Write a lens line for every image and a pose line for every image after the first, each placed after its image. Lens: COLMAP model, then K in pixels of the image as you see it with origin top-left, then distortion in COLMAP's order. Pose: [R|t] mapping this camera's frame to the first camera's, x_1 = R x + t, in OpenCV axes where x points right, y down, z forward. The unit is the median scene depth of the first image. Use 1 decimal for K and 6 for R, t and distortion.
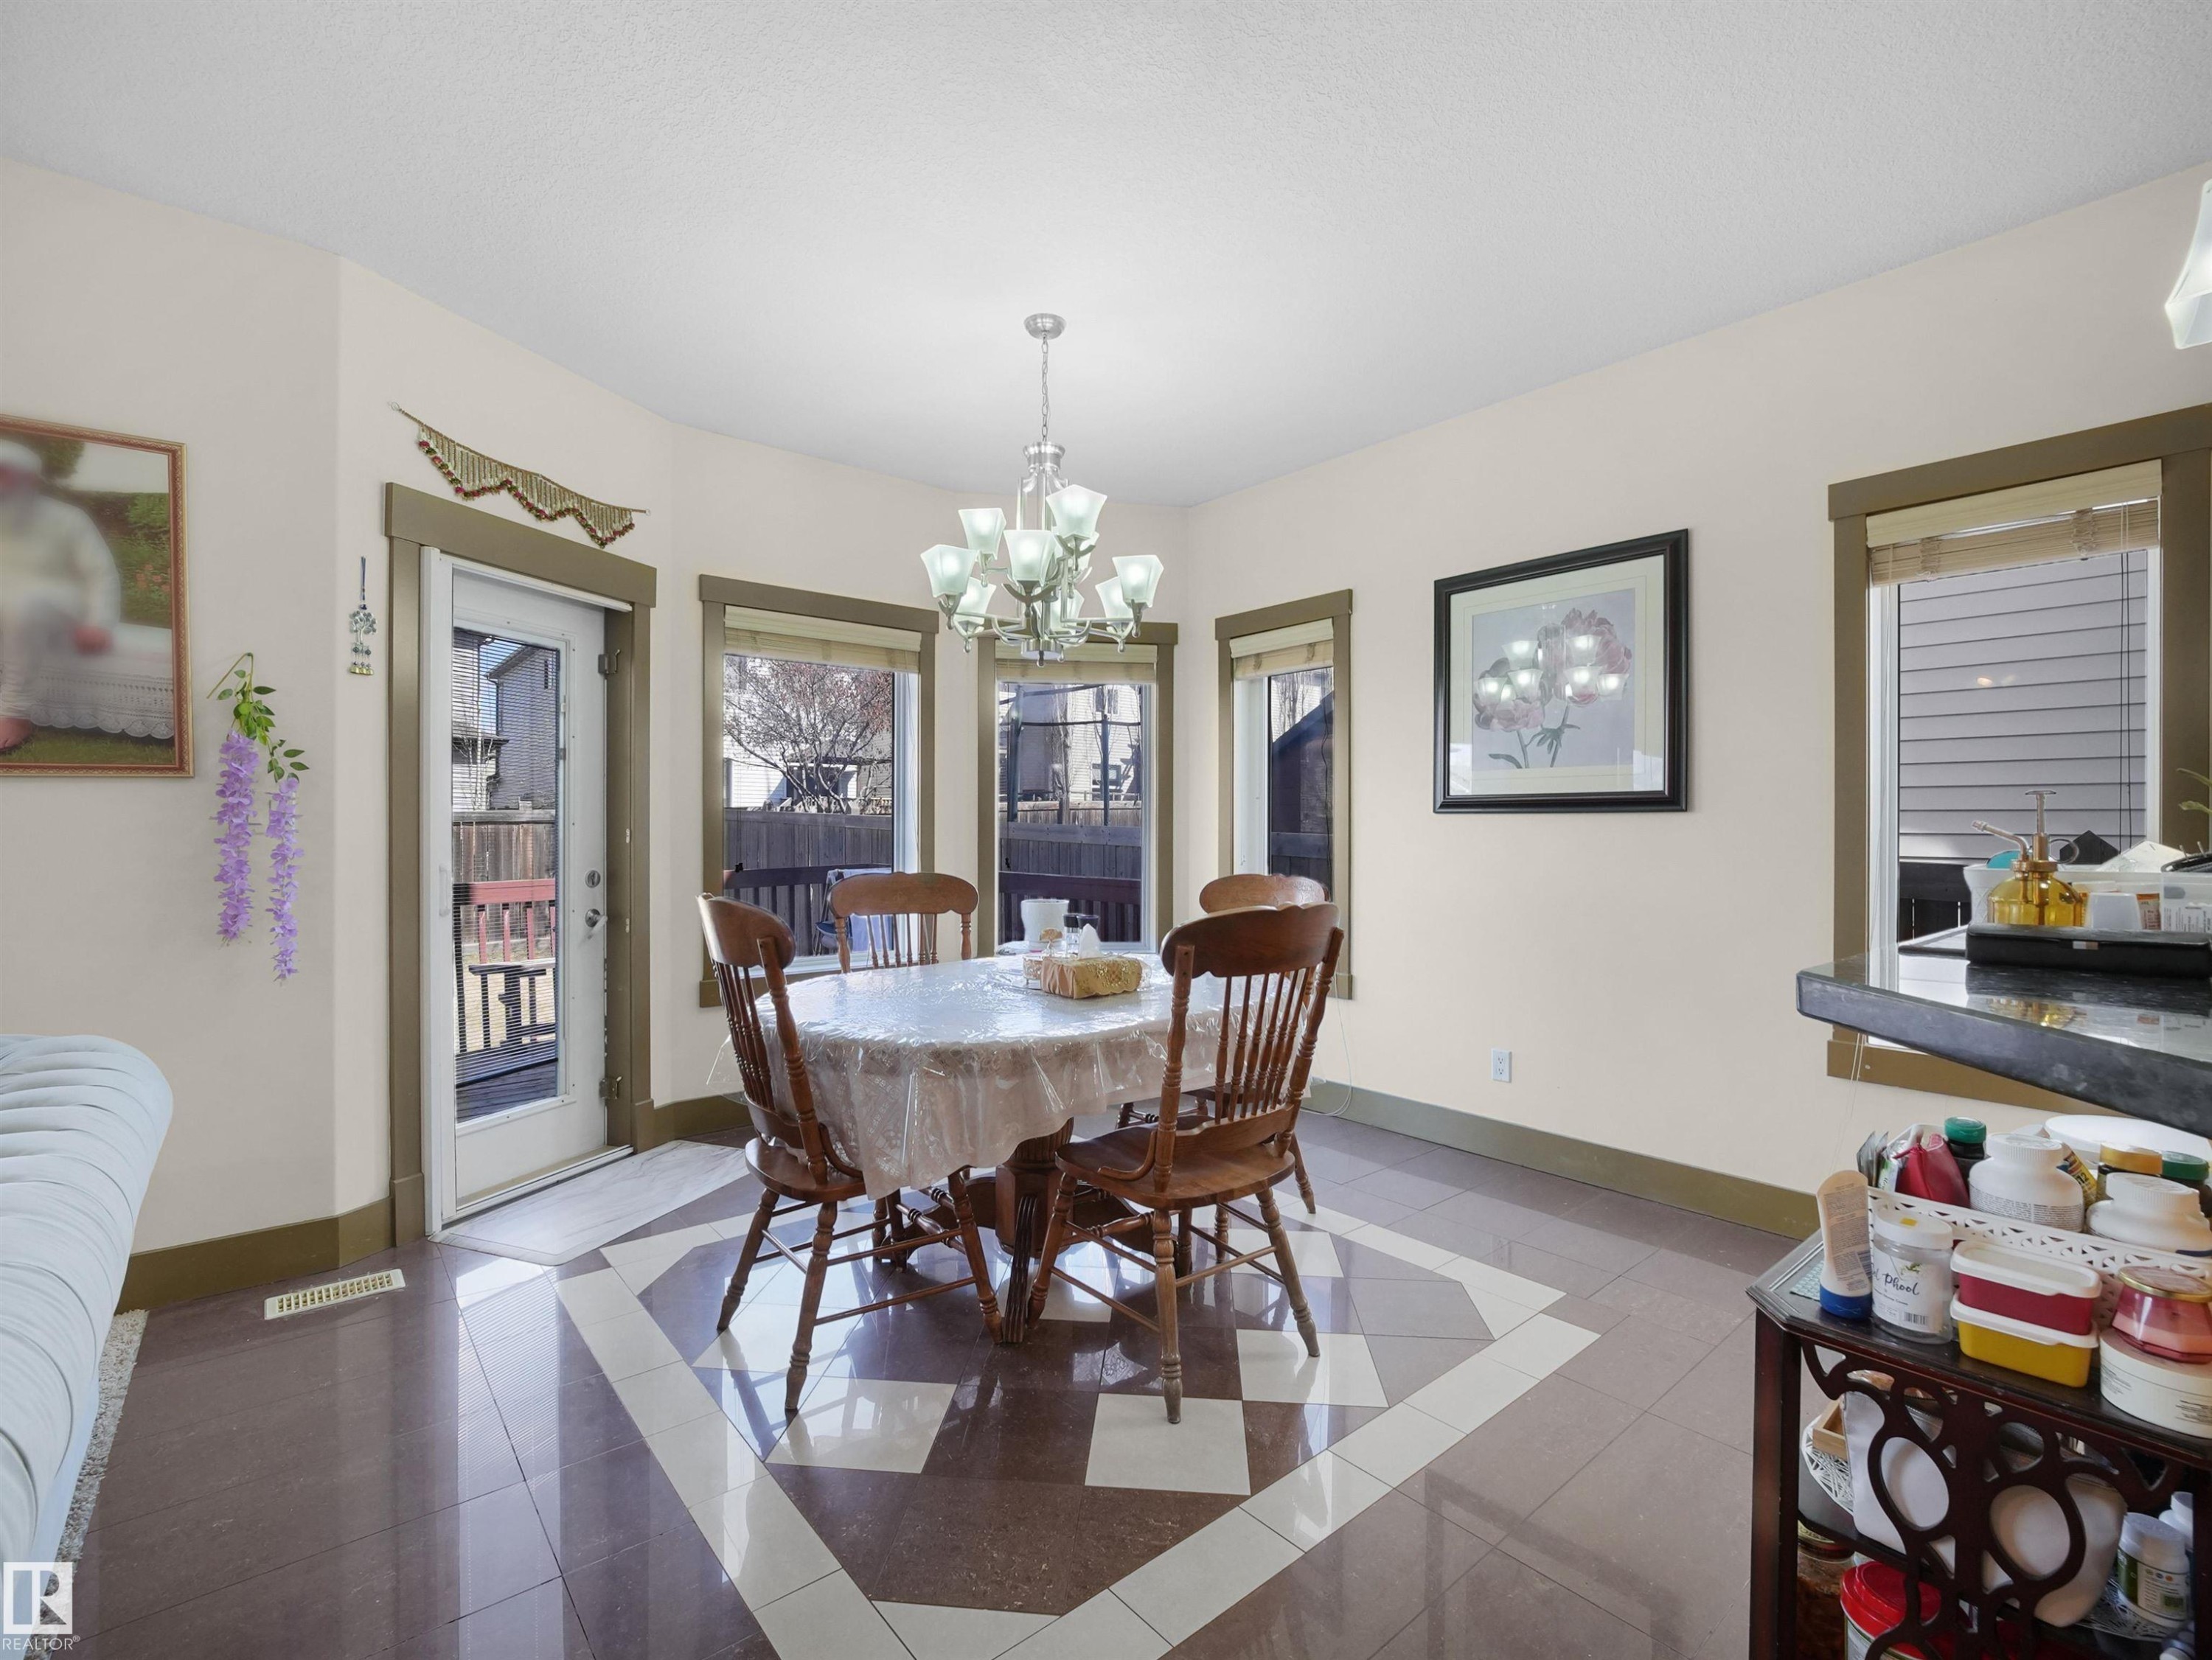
lens RADIAL K [[993.1, 0, 1106.2], [0, 993.1, 837.4], [0, 0, 1]] dist [-0.014477, 0.001574]
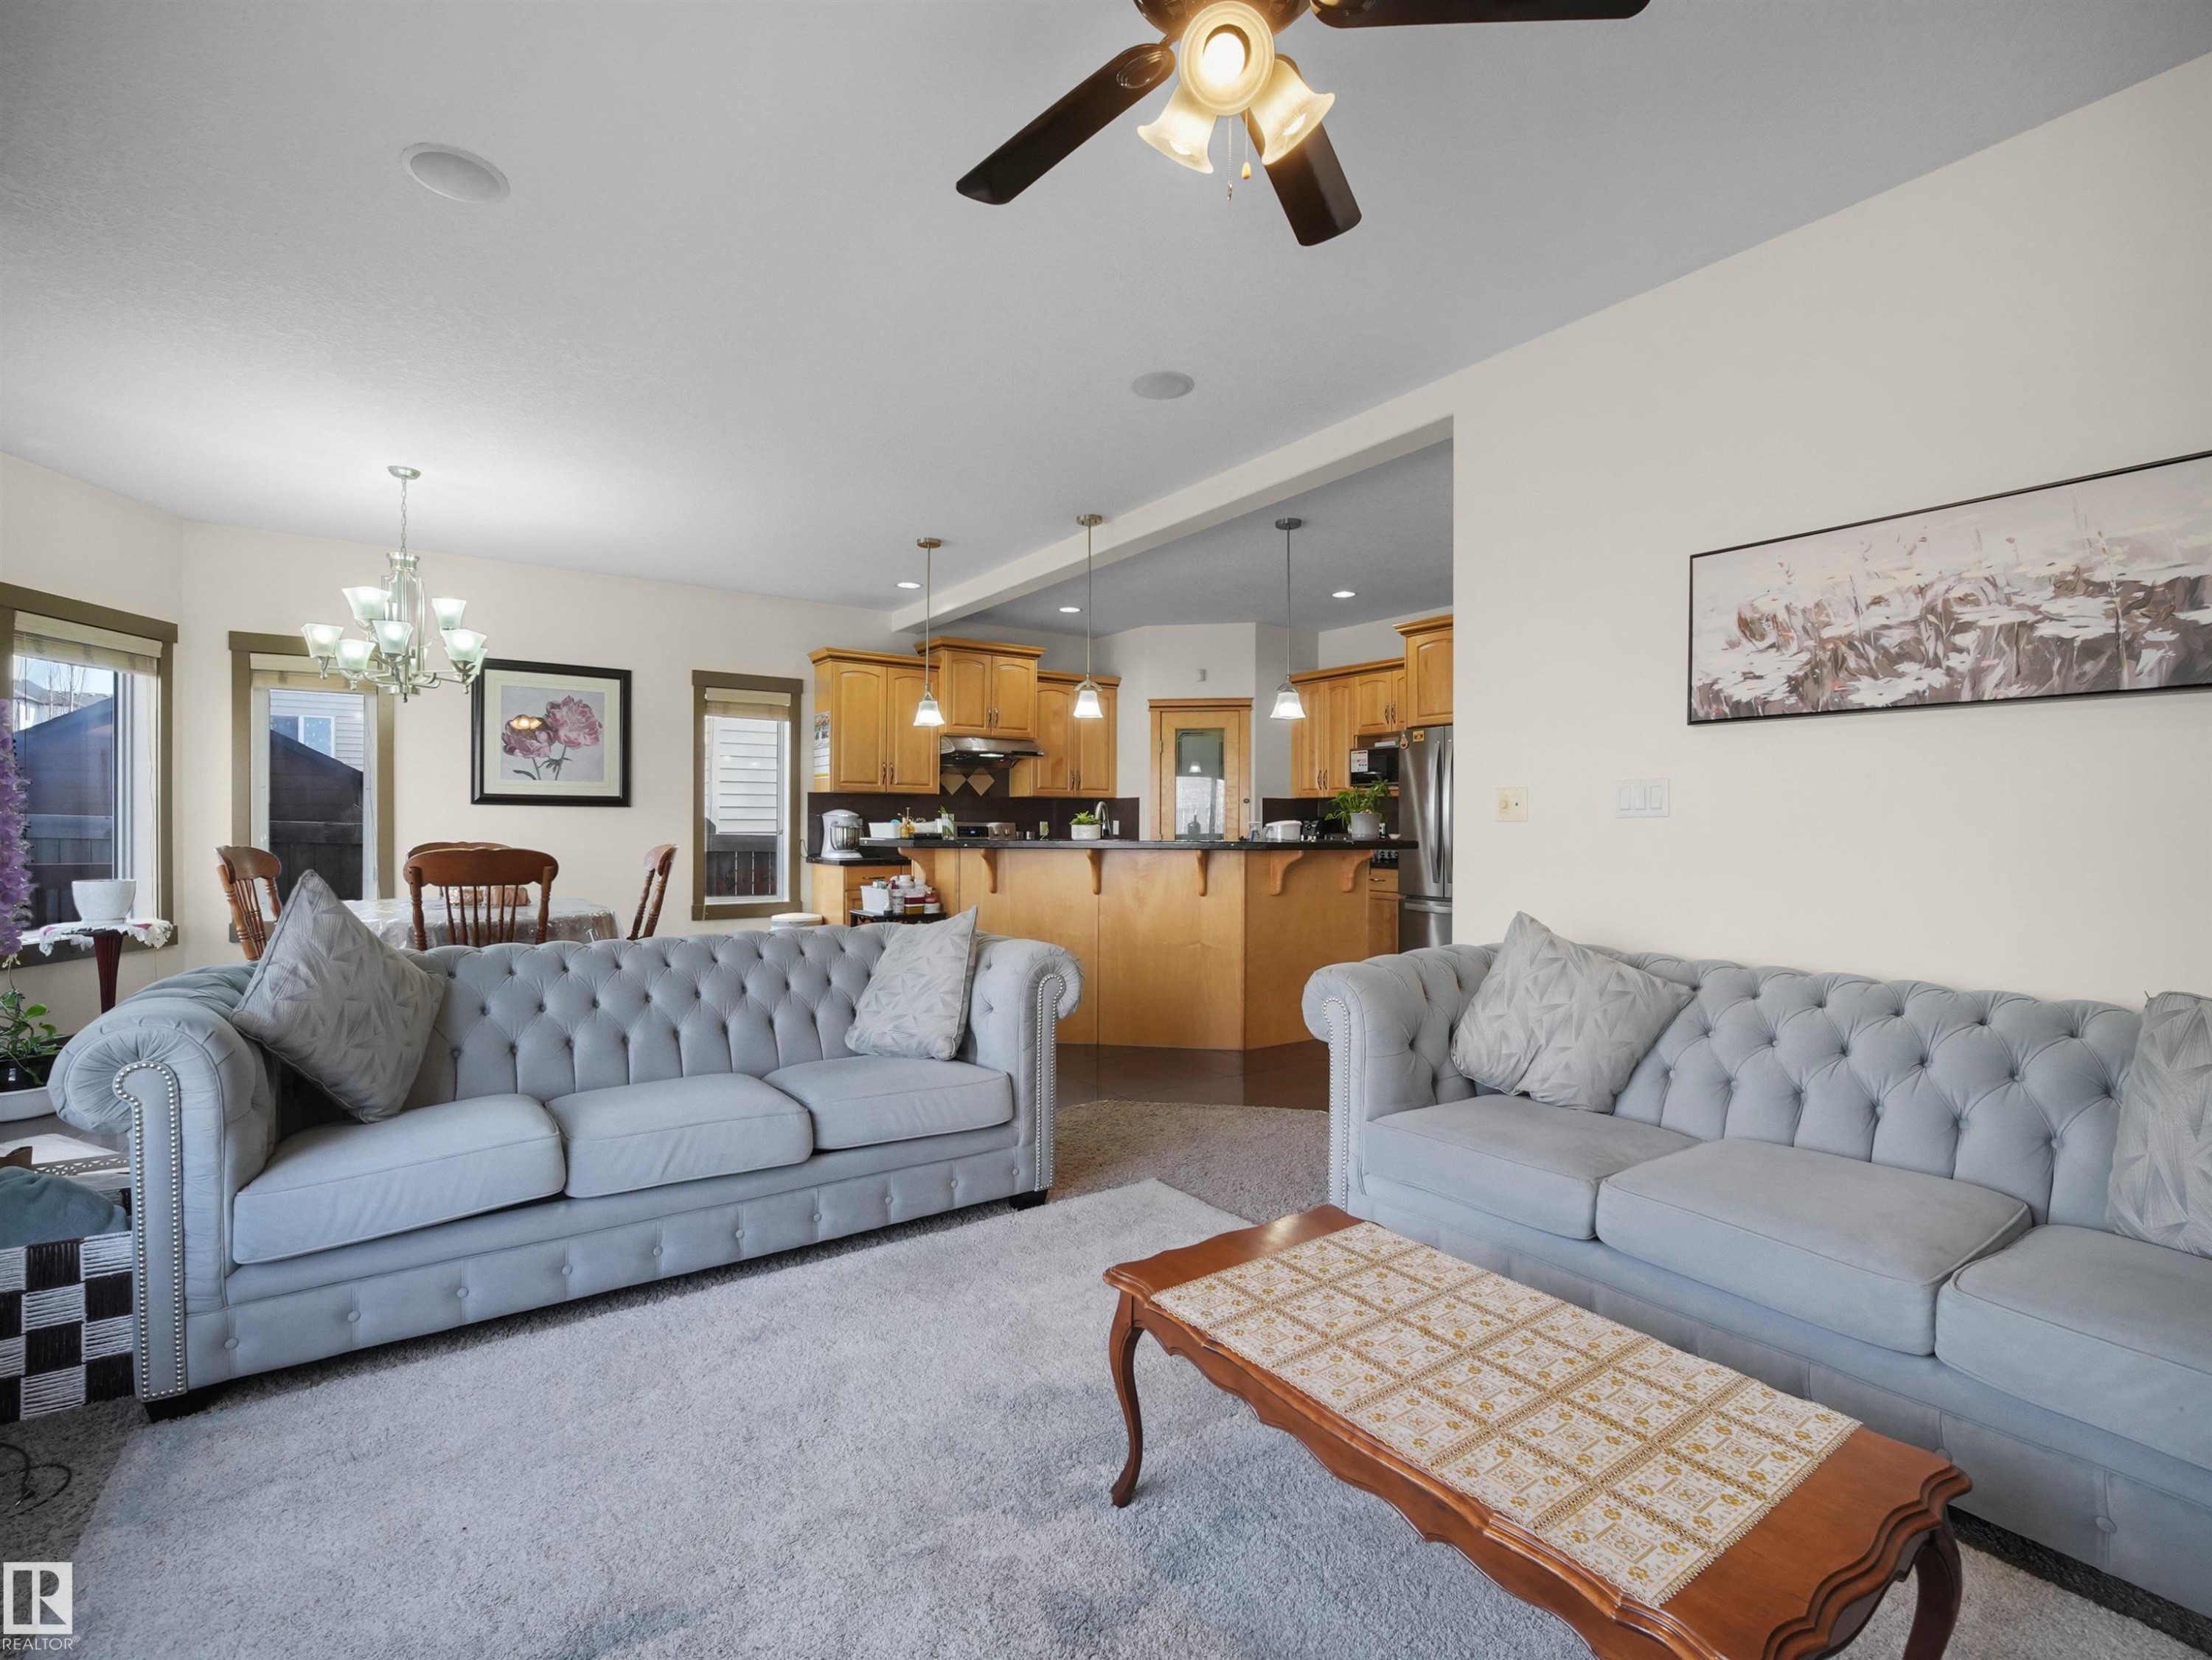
lens RADIAL K [[993.3, 0, 1110.1], [0, 993.3, 826.6], [0, 0, 1]] dist [-0.014477, 0.001574]
pose [[0.080580, -0.004456, 0.996738, -4.007289], [0.006933, 0.999968, 0.003910, 0.040781], [-0.996724, 0.006596, 0.080608, -0.479513]]
